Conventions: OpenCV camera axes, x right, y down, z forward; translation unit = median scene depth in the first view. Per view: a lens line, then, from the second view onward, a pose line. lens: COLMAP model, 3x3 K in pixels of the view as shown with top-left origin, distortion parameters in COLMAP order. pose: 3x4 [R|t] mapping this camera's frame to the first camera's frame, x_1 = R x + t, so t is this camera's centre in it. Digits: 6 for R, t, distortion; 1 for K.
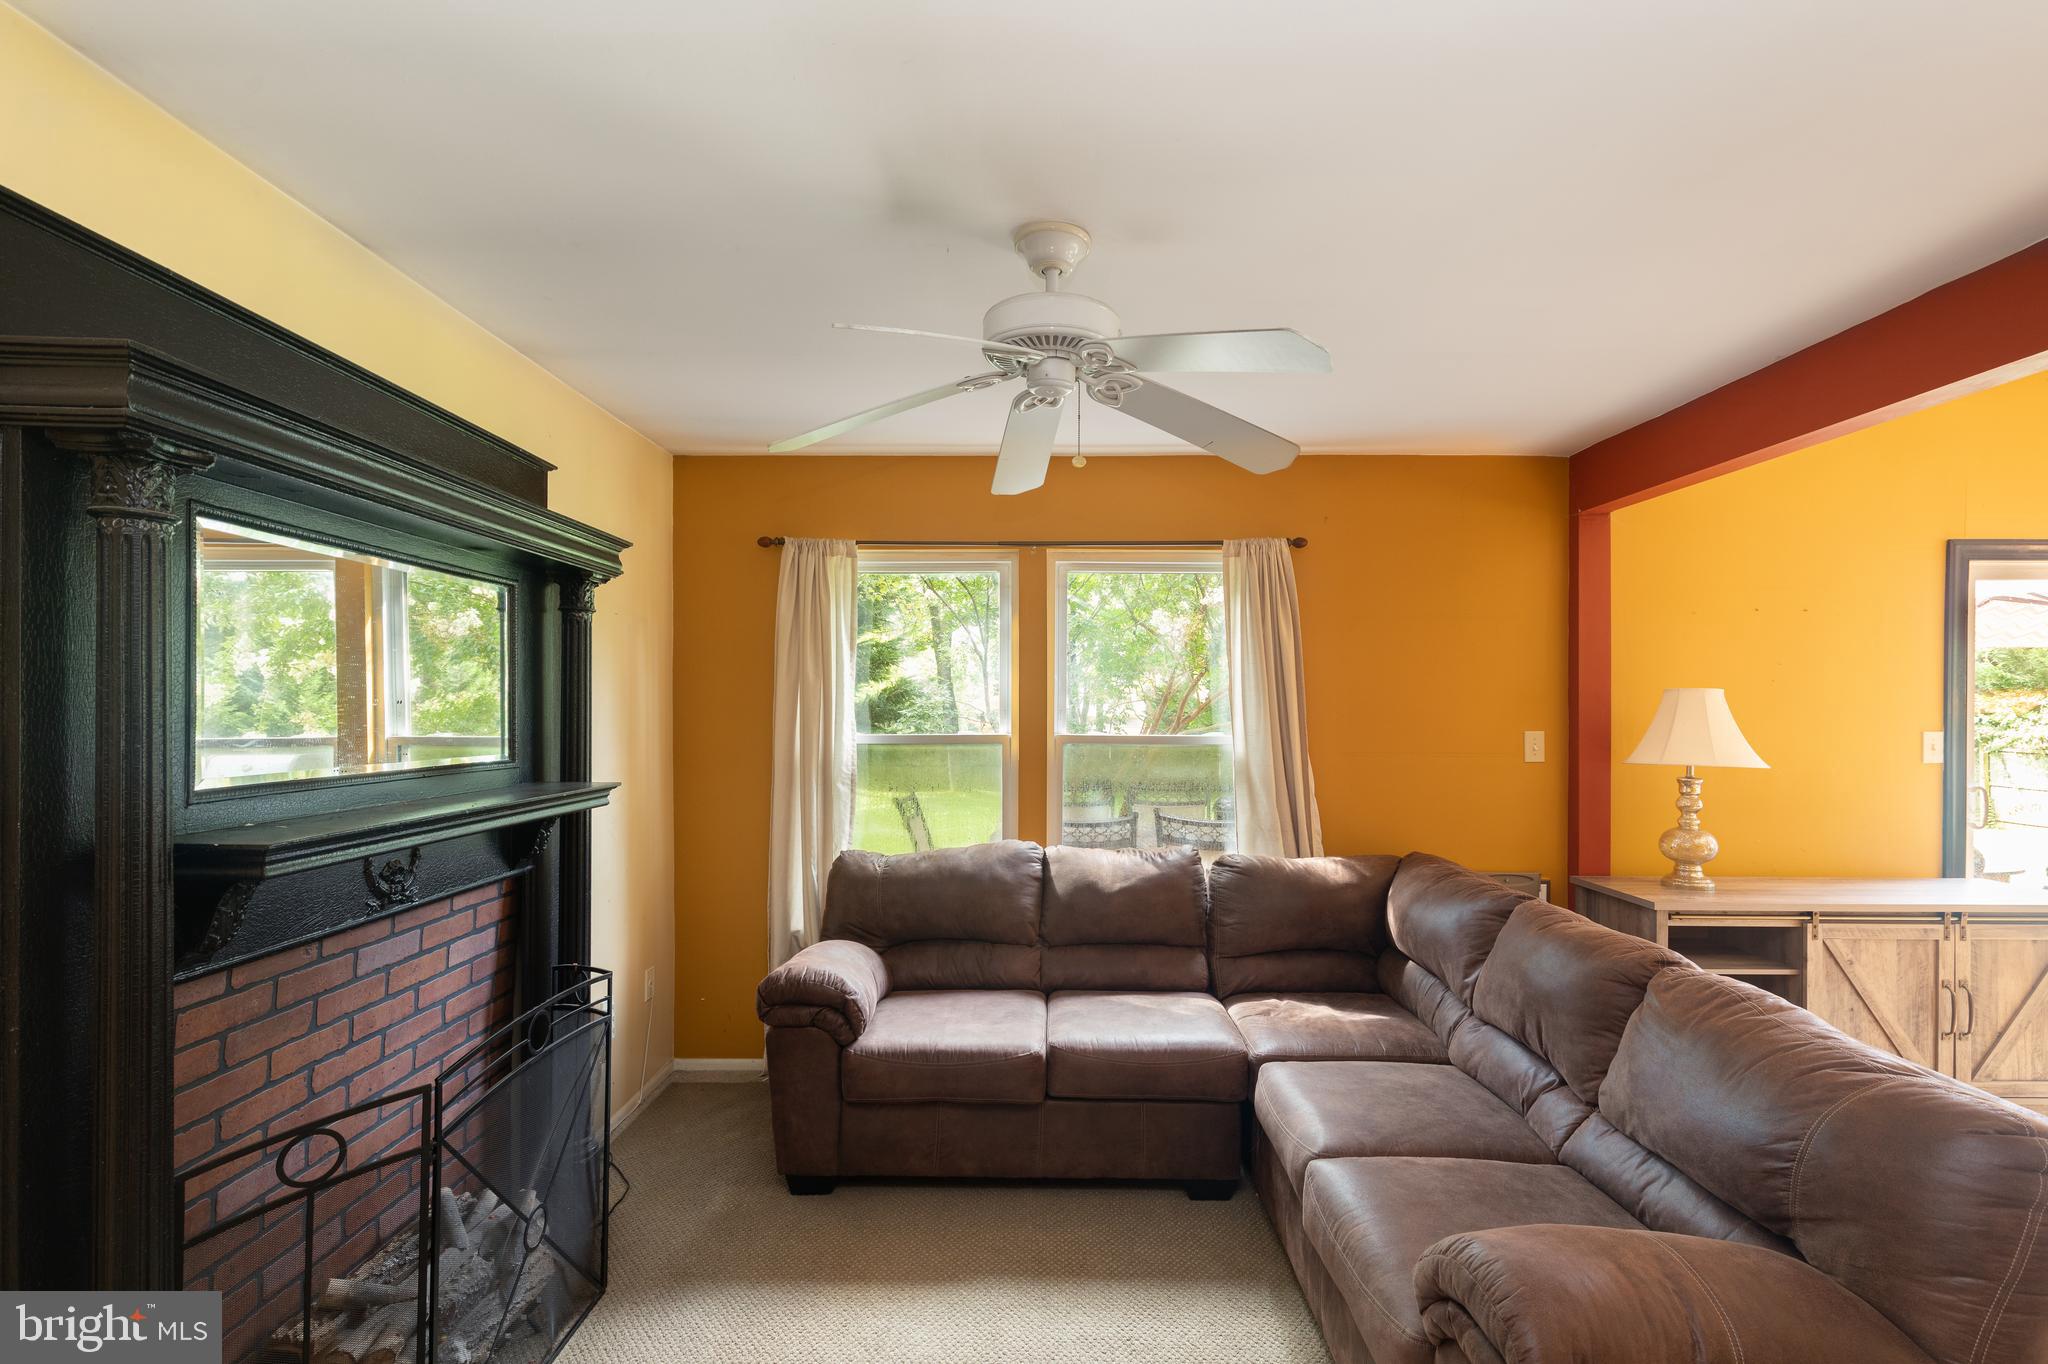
lens RADIAL K [[937.7, 0, 1025.3], [0, 937.7, 704.8], [0, 0, 1]] dist [0.002463, -0.000333]
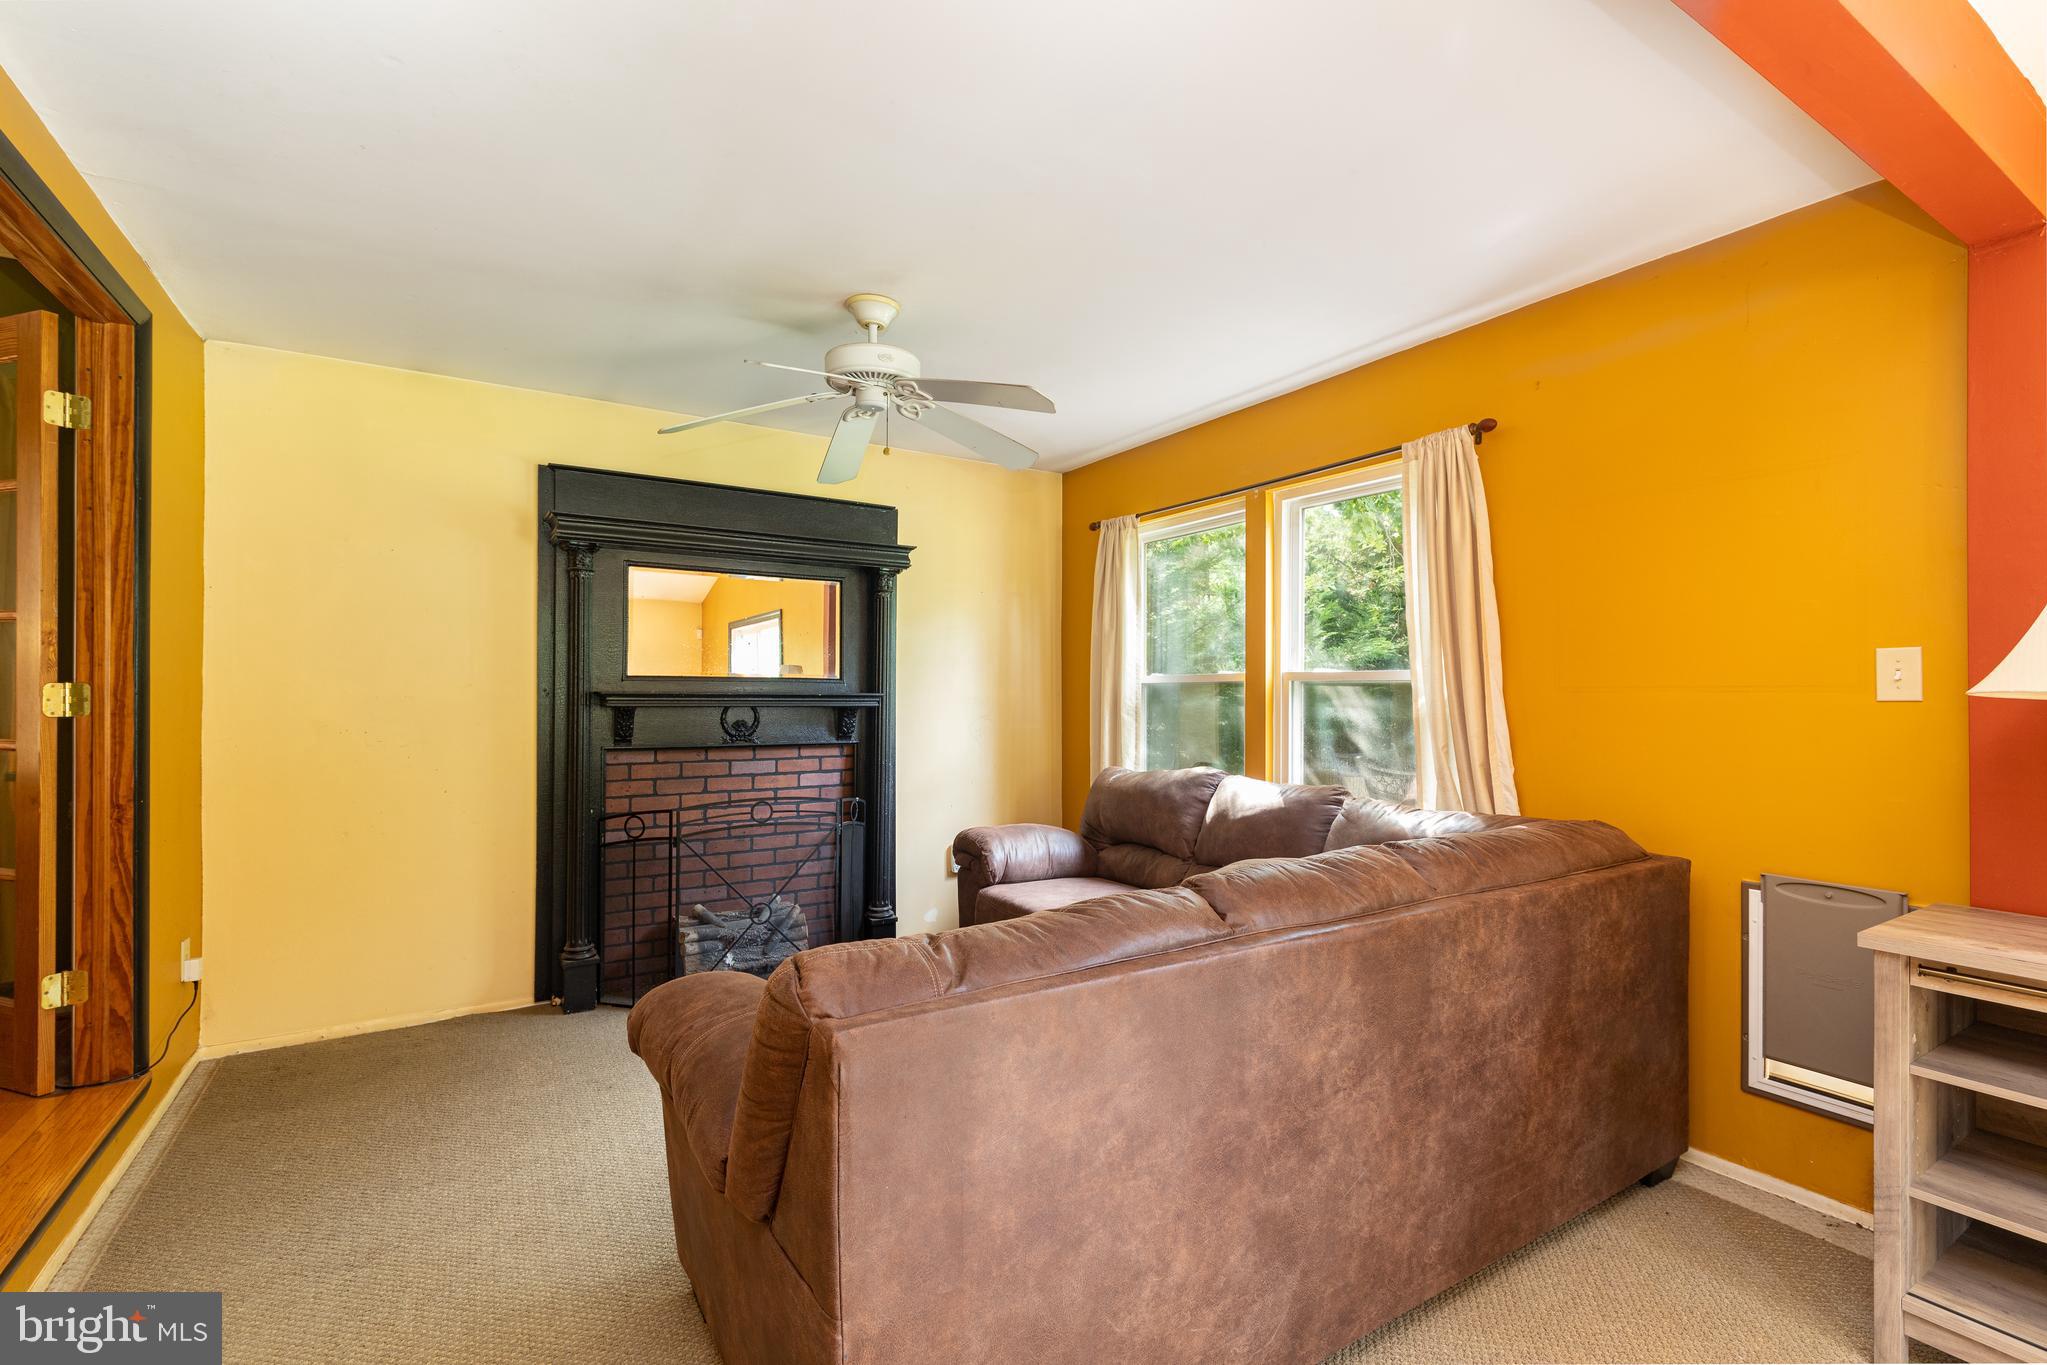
lens RADIAL K [[921.3, 0, 1023.5], [0, 921.3, 682.5], [0, 0, 1]] dist [0.010560, -0.000106]
pose [[0.535058, -0.010868, -0.844745, 0.862821], [-0.002604, 0.999891, -0.014514, 0.069839], [0.844811, 0.009966, 0.534971, 0.277332]]
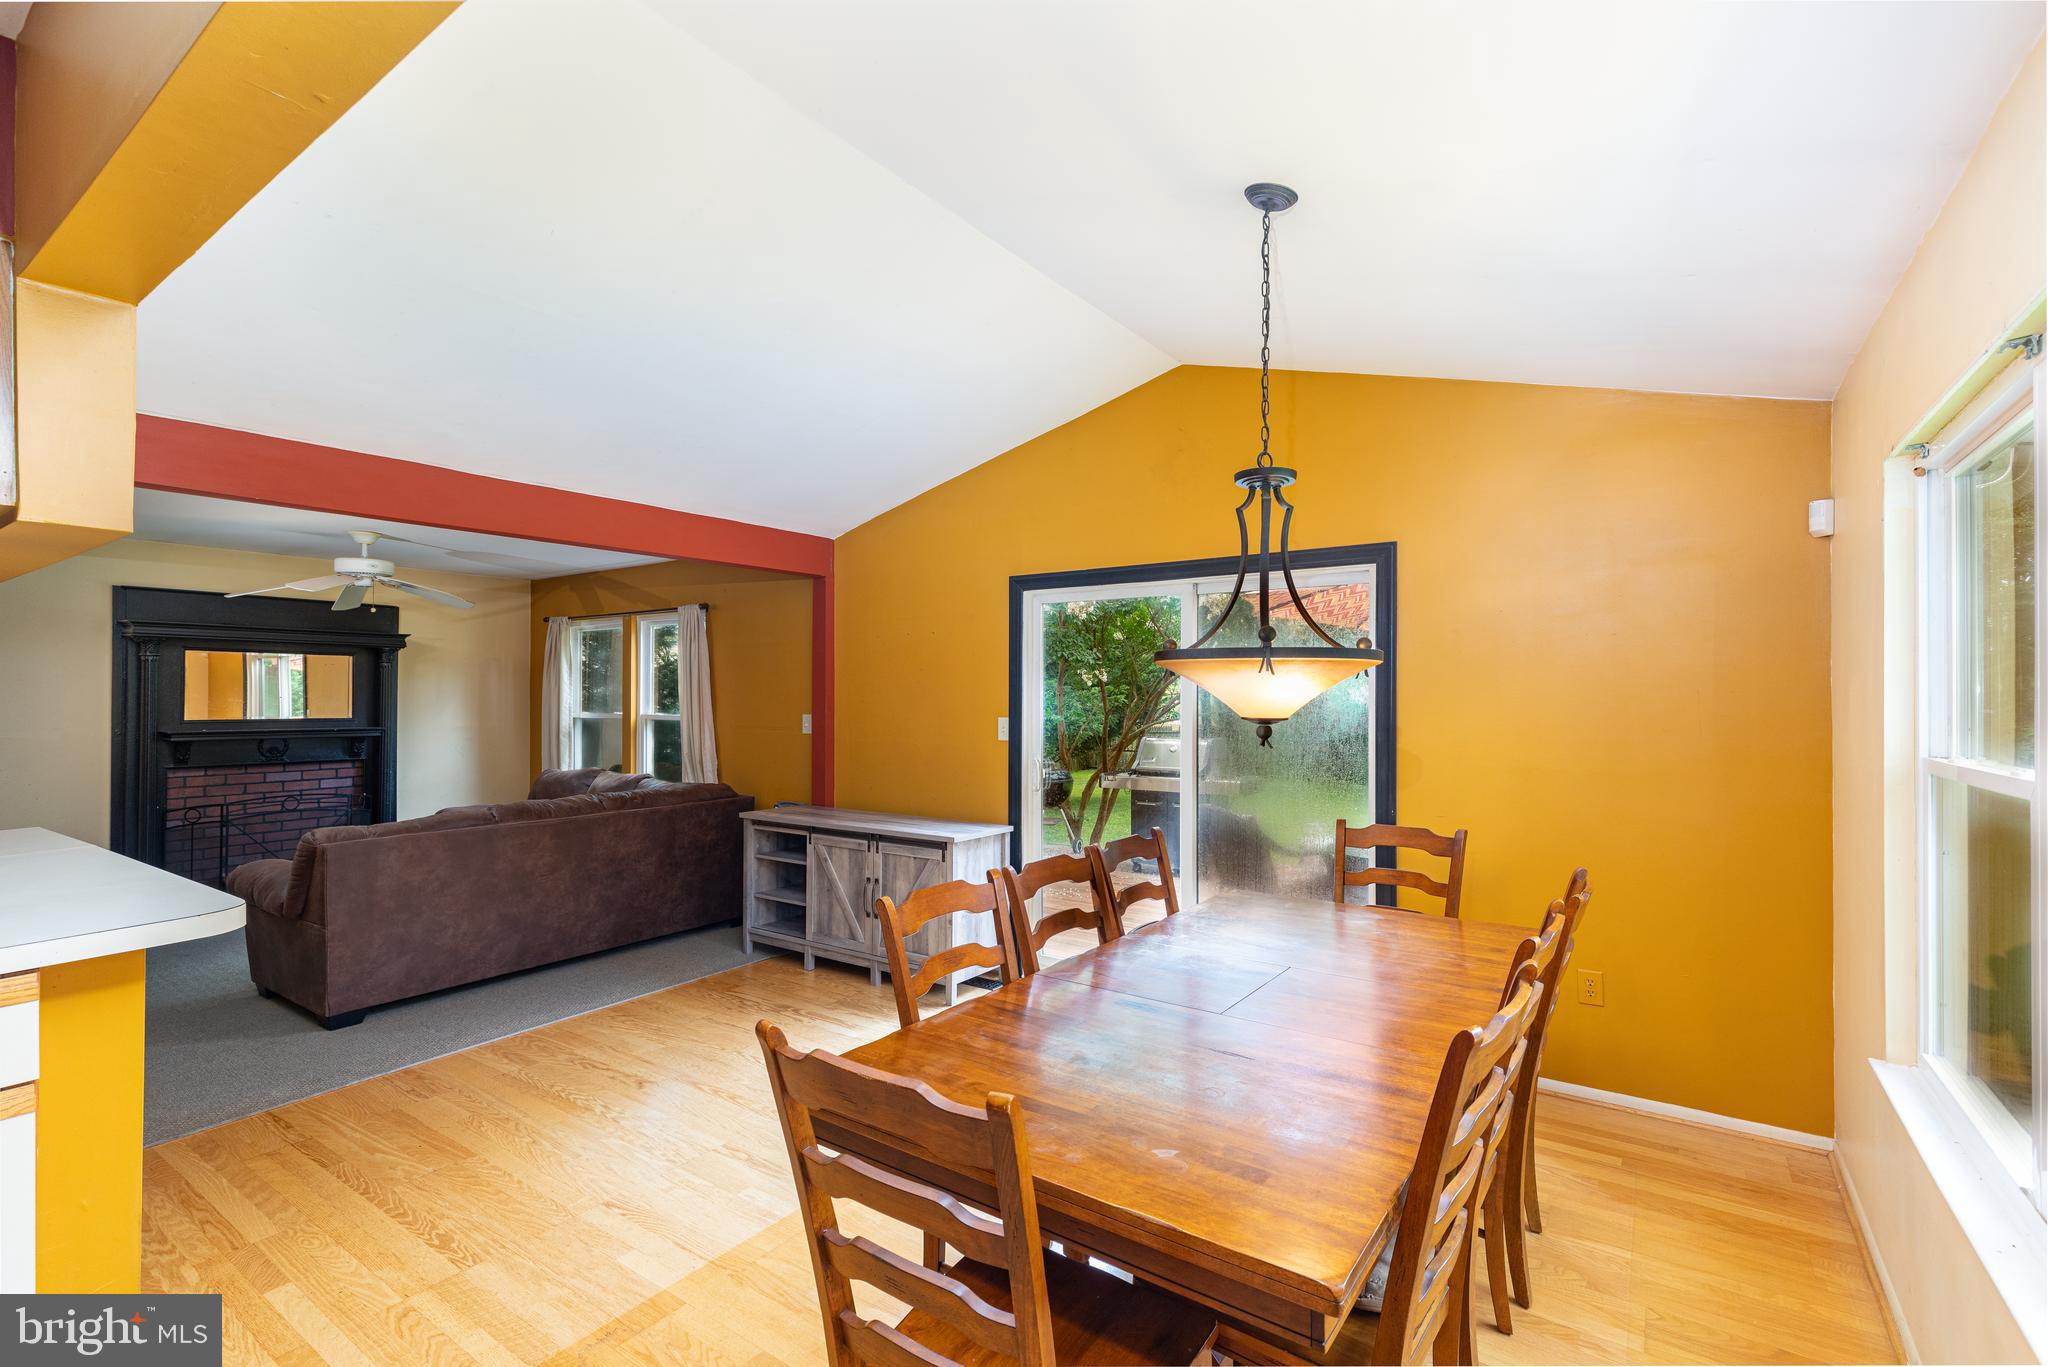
lens RADIAL K [[921.7, 0, 1024.0], [0, 921.7, 683.5], [0, 0, 1]] dist [0.010560, -0.000106]
pose [[0.823089, -0.009112, -0.567839, 2.044954], [-0.000134, 0.999868, -0.016240, 0.000517], [0.567912, 0.013443, 0.822980, -0.100321]]
